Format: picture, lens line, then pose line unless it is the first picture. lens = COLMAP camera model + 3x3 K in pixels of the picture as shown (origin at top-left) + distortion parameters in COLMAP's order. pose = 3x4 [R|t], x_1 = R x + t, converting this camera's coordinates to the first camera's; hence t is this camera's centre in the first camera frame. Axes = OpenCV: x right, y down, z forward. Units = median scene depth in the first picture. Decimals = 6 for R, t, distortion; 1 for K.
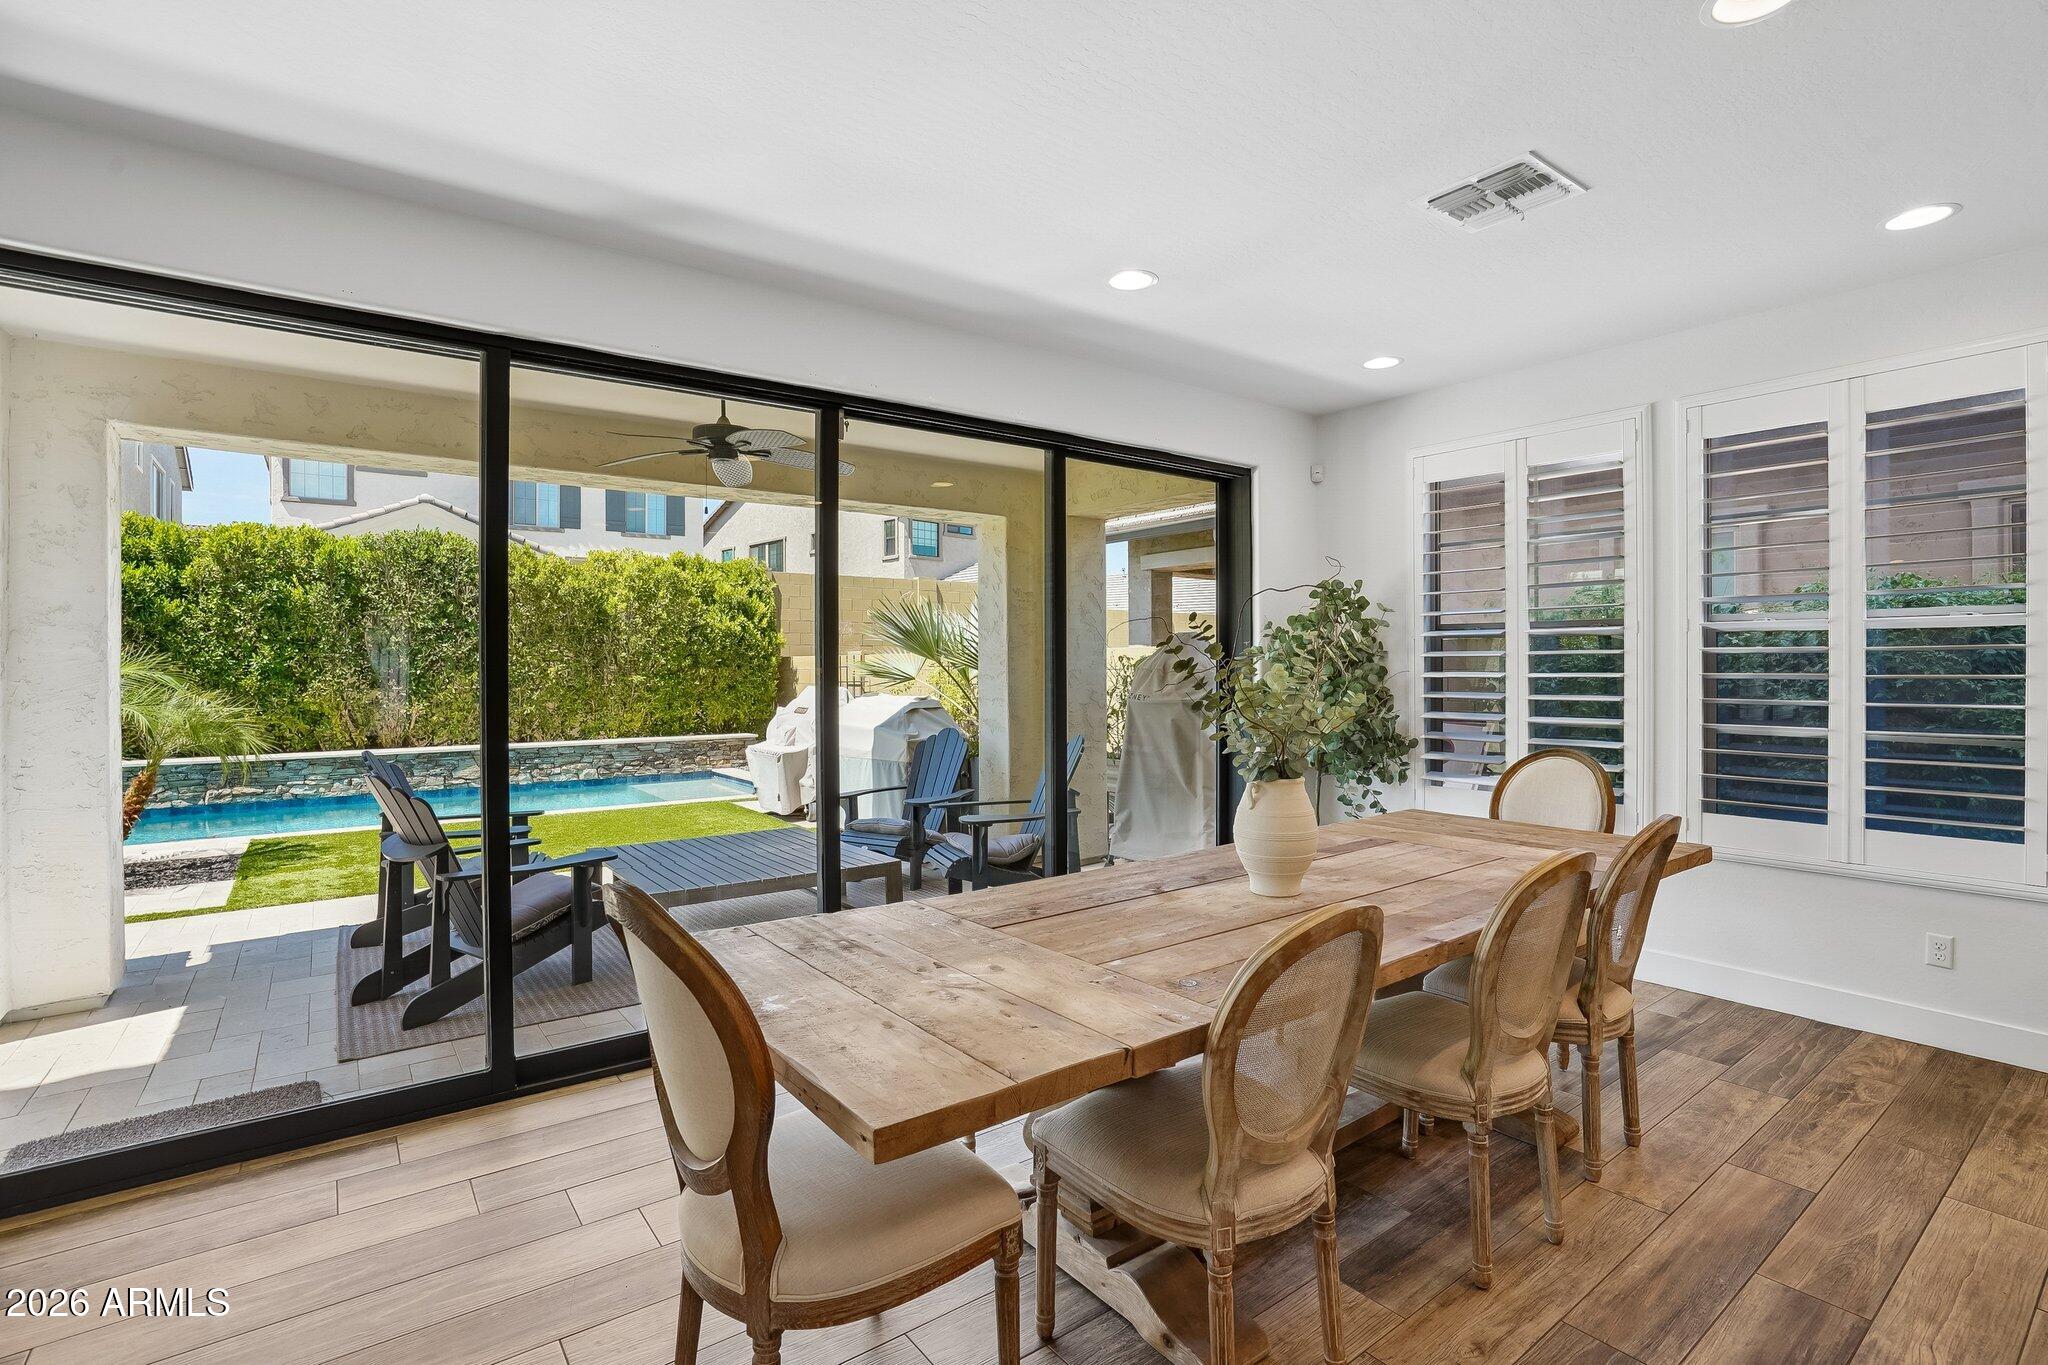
lens RADIAL K [[958.6, 0, 1016.3], [0, 958.6, 670.4], [0, 0, 1]] dist [-0.067395, 0.028349]
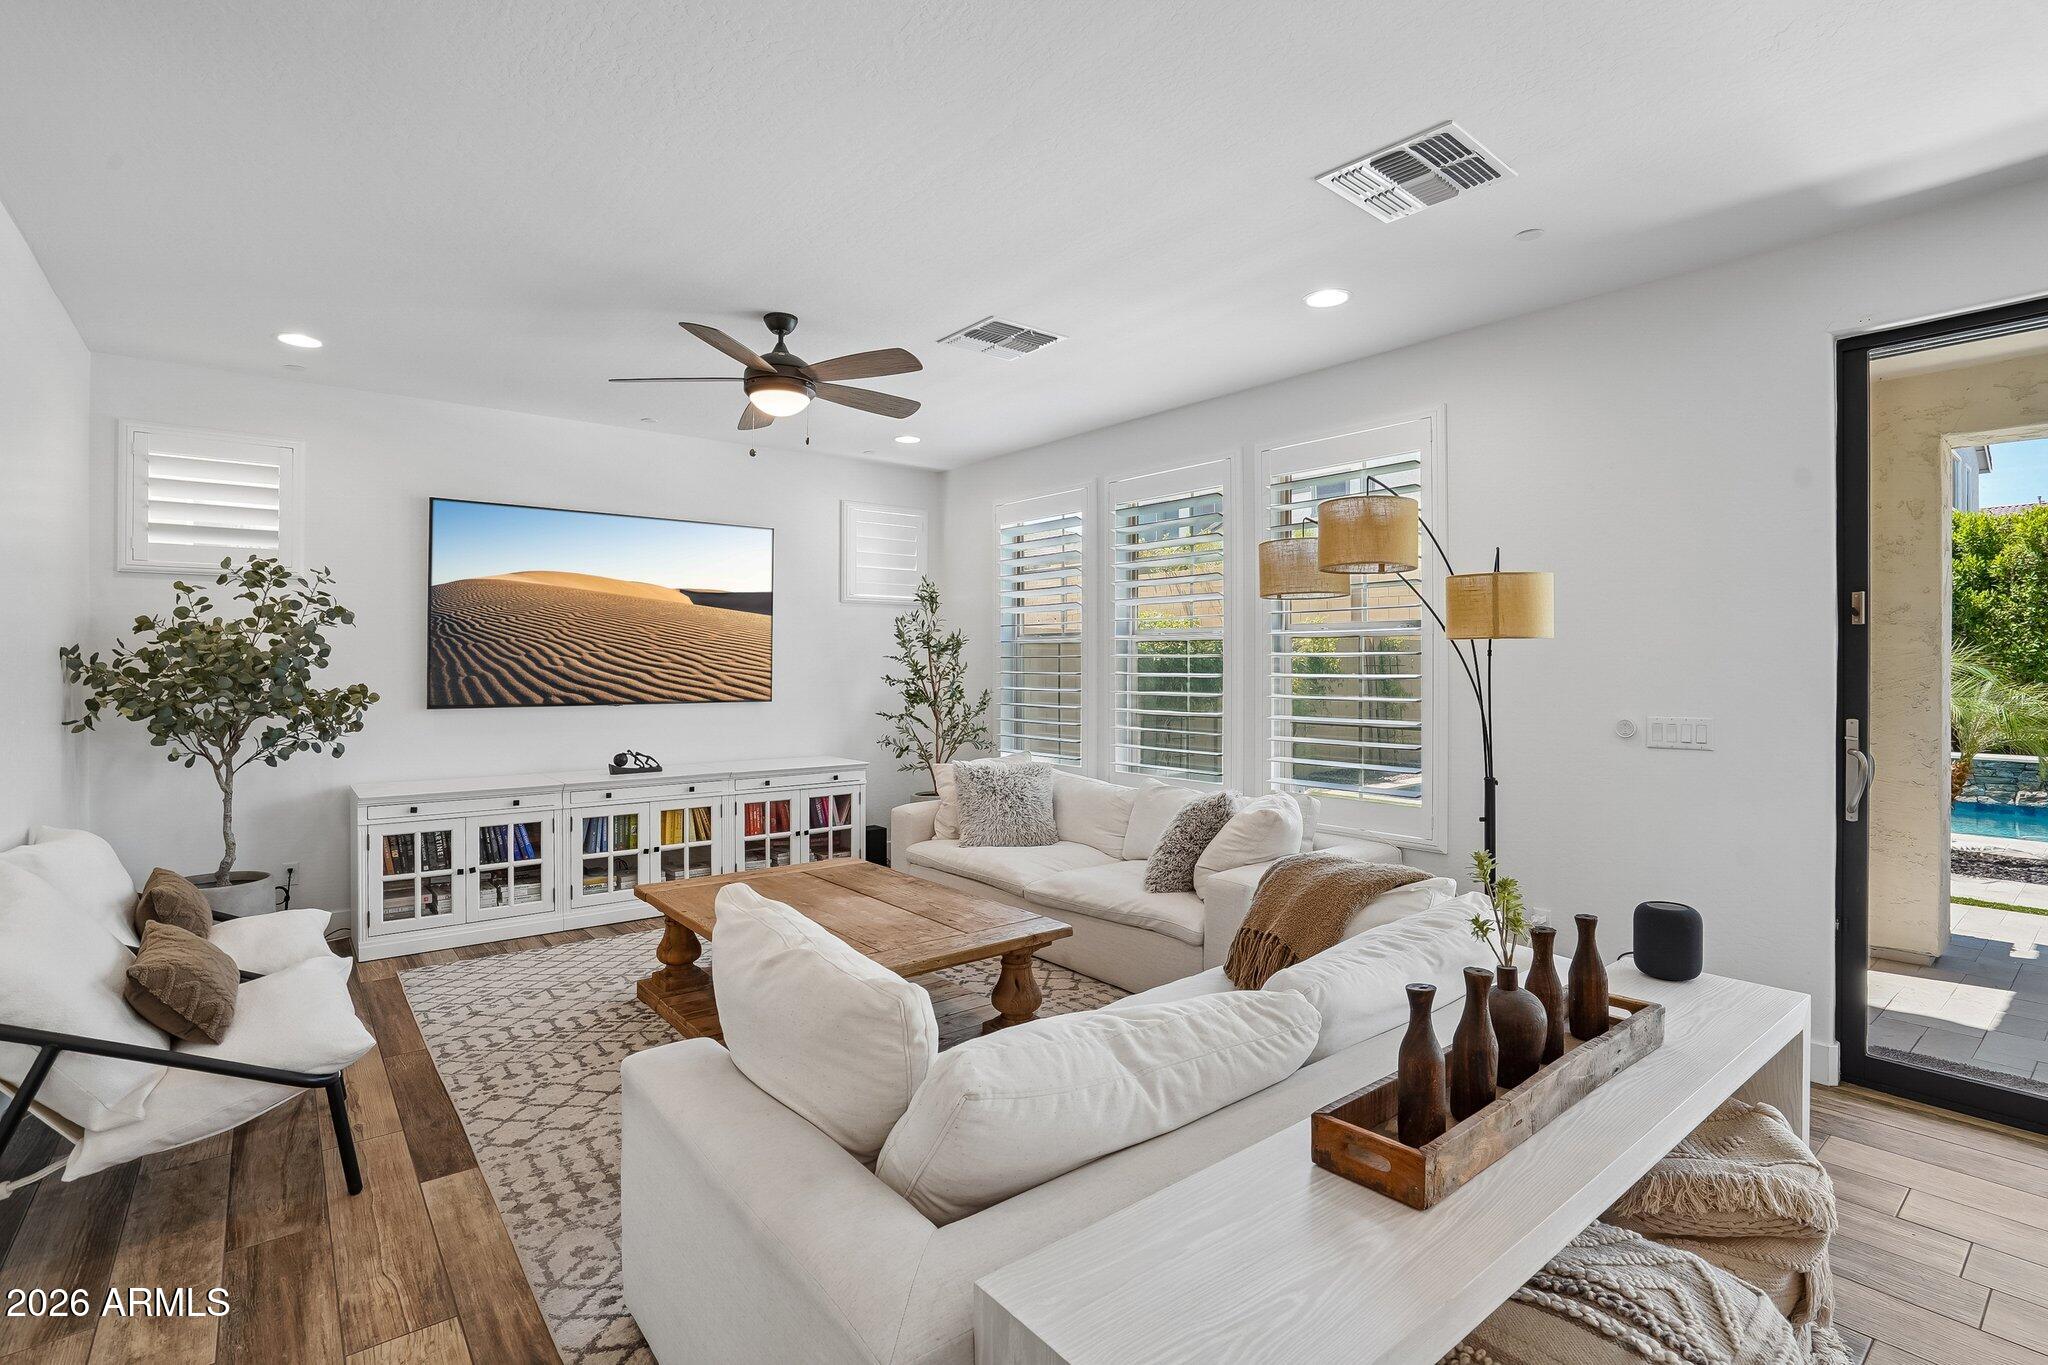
lens RADIAL K [[962.2, 0, 1023.3], [0, 962.2, 662.3], [0, 0, 1]] dist [-0.052347, 0.018819]
pose [[0.039988, 0.003588, -0.999194, 0.041346], [-0.004856, 0.999982, 0.003397, 0.000494], [0.999188, 0.004716, 0.040005, -0.071564]]
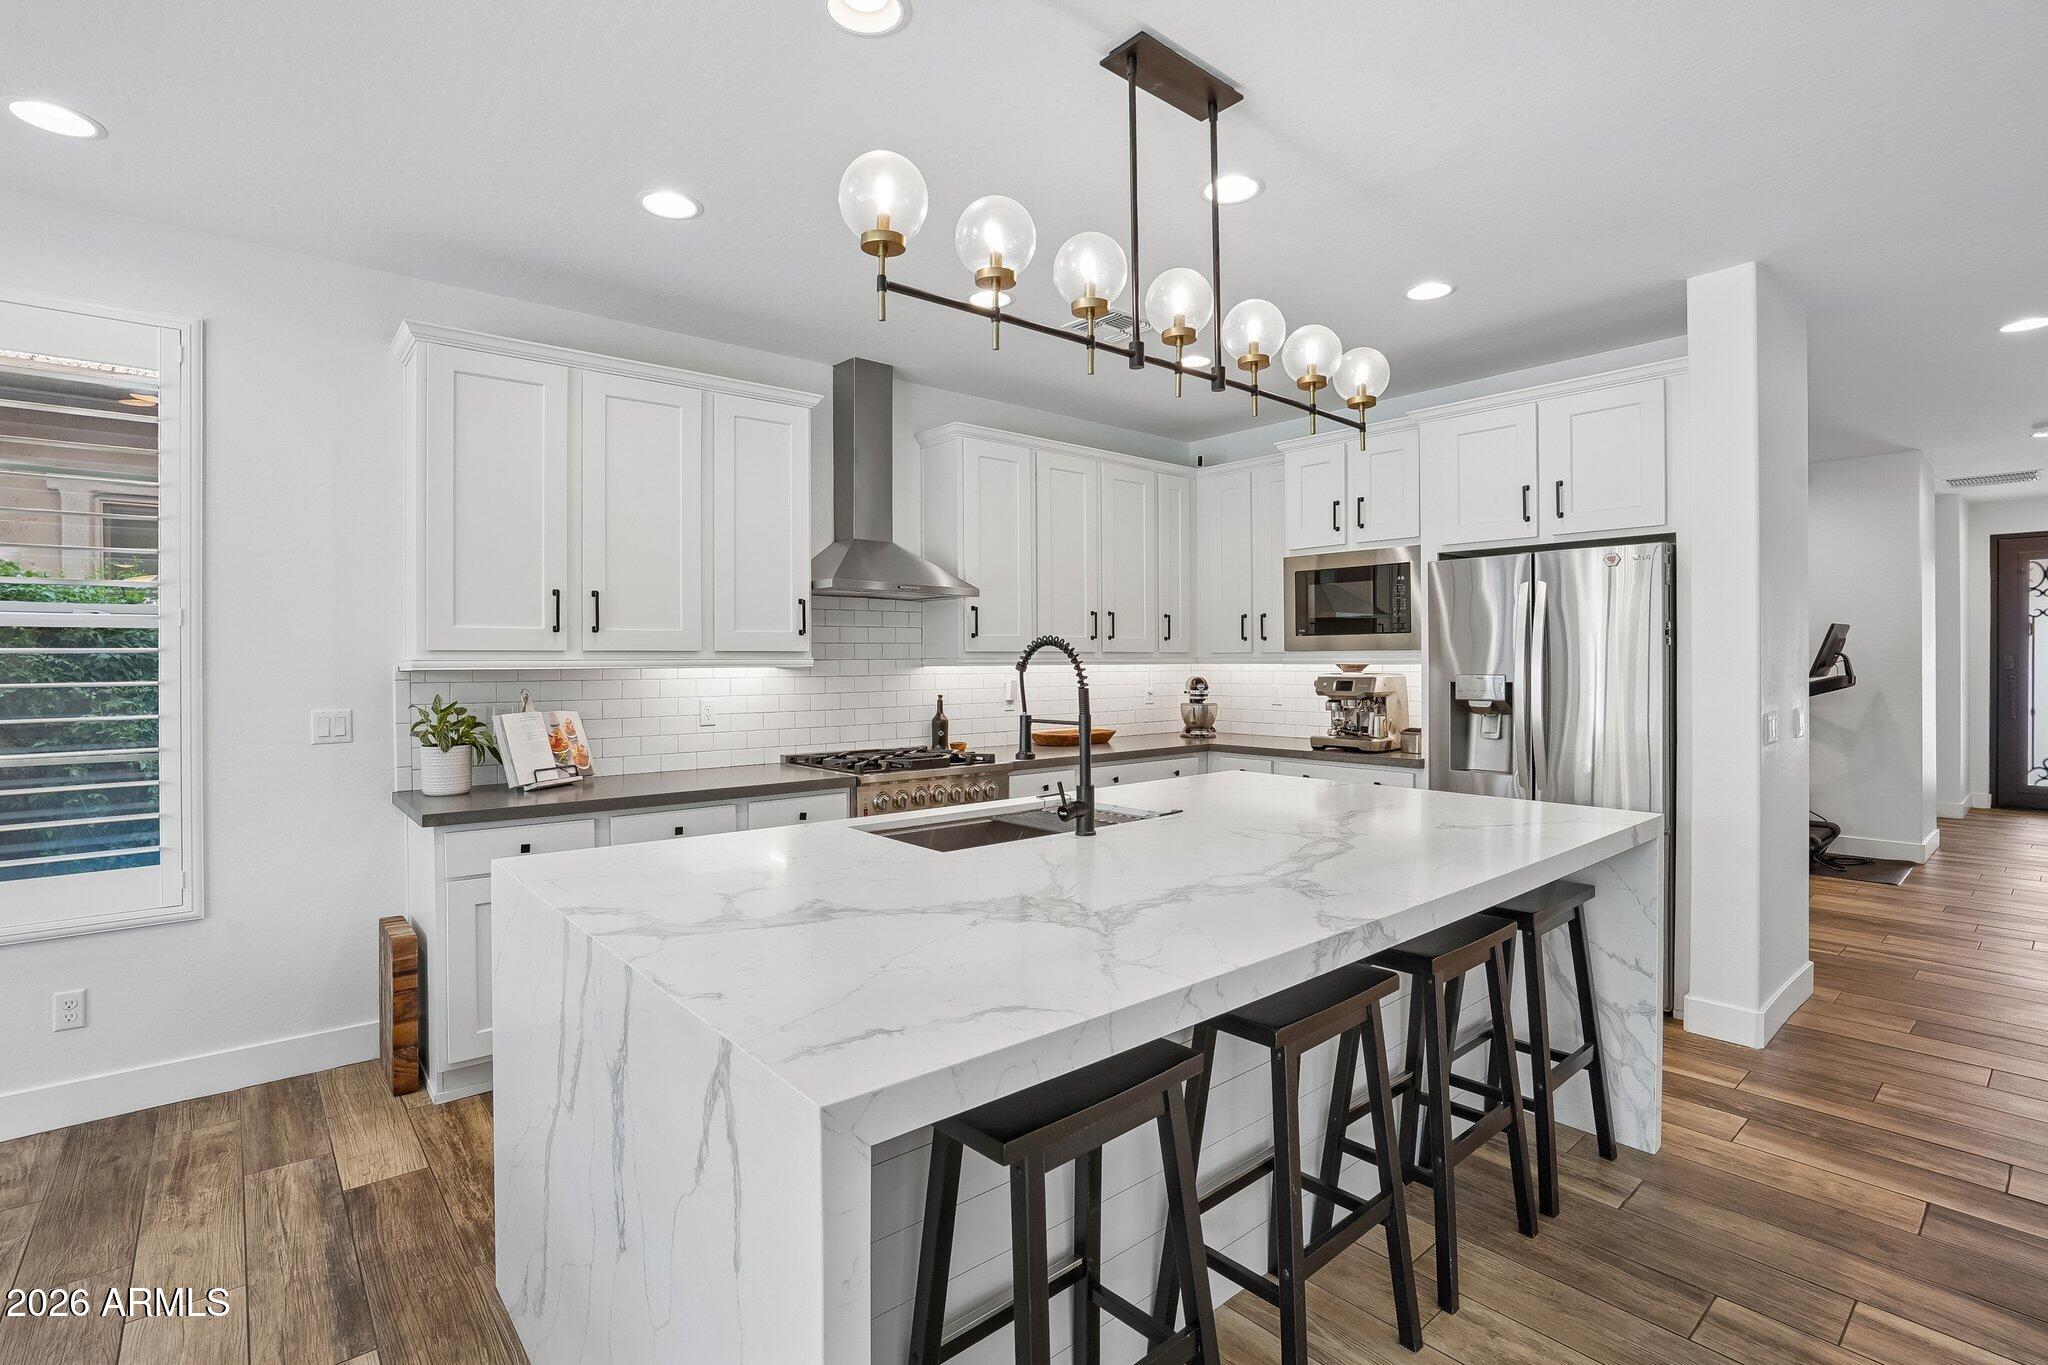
lens RADIAL K [[971.0, 0, 1006.4], [0, 971.0, 673.8], [0, 0, 1]] dist [-0.065134, 0.028881]
pose [[-0.055200, -0.008552, 0.998439, 0.042392], [0.009510, 0.999913, 0.009091, -0.001388], [-0.998430, 0.009997, -0.055114, 0.077841]]
